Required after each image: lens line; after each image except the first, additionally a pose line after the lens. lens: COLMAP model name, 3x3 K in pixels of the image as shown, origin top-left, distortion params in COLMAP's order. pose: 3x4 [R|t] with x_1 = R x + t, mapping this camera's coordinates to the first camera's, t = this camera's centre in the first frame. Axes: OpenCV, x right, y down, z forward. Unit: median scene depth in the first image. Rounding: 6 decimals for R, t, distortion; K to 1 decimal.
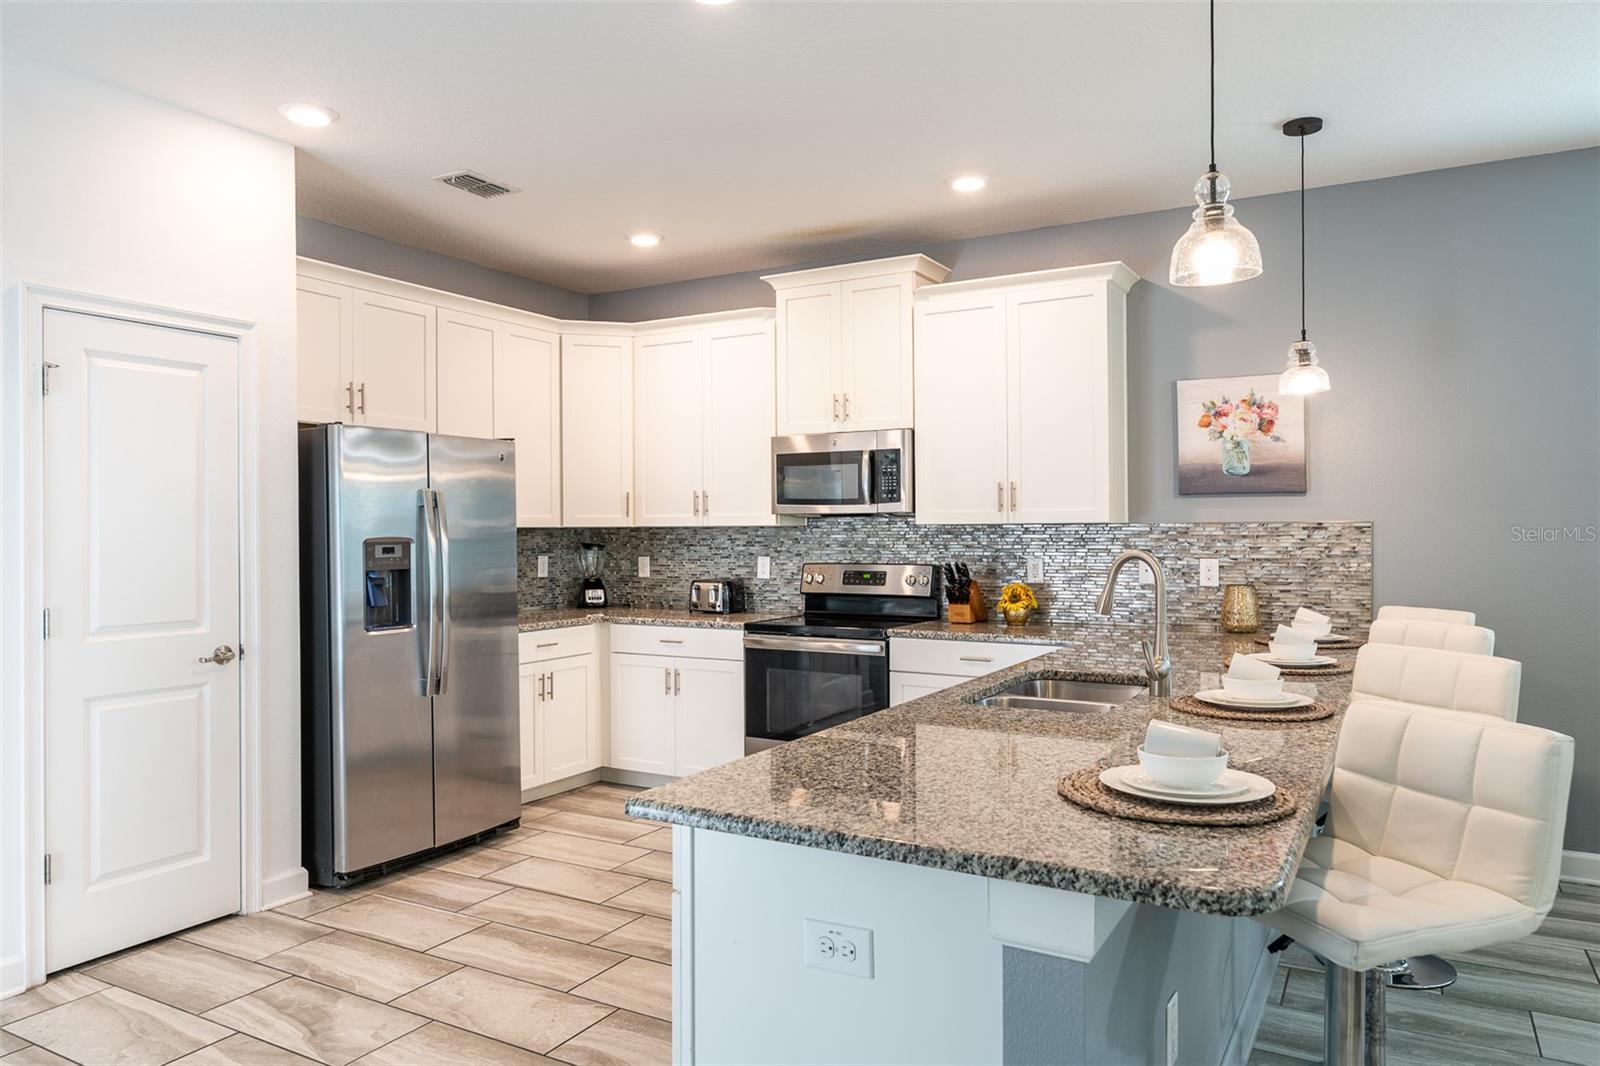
lens RADIAL K [[1023.6, 0, 797.7], [0, 1023.6, 533.1], [0, 0, 1]] dist [0.001853, -0.001327]
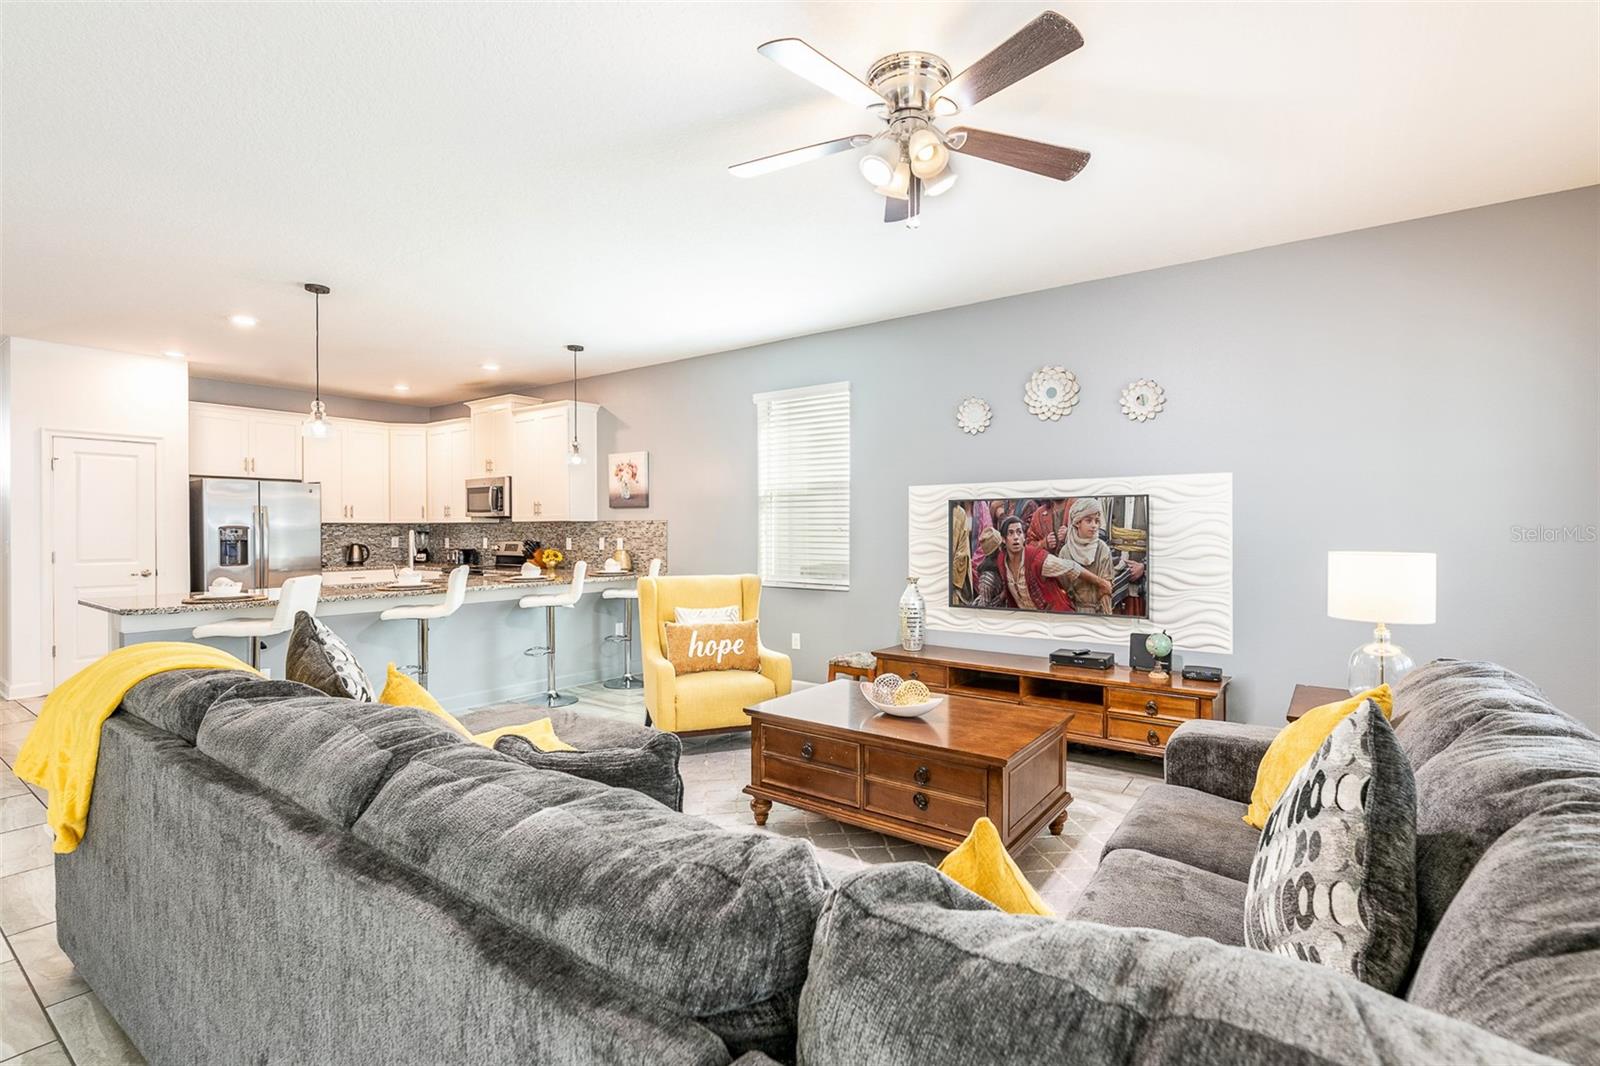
lens RADIAL K [[699.7, 0, 812.7], [0, 699.7, 537.9], [0, 0, 1]] dist [-0.000169, 0.000378]
pose [[0.995784, 0.004477, -0.091619, 0.880408], [-0.003684, 0.999954, 0.008832, 0.010023], [0.091655, -0.008457, 0.995755, -0.388040]]
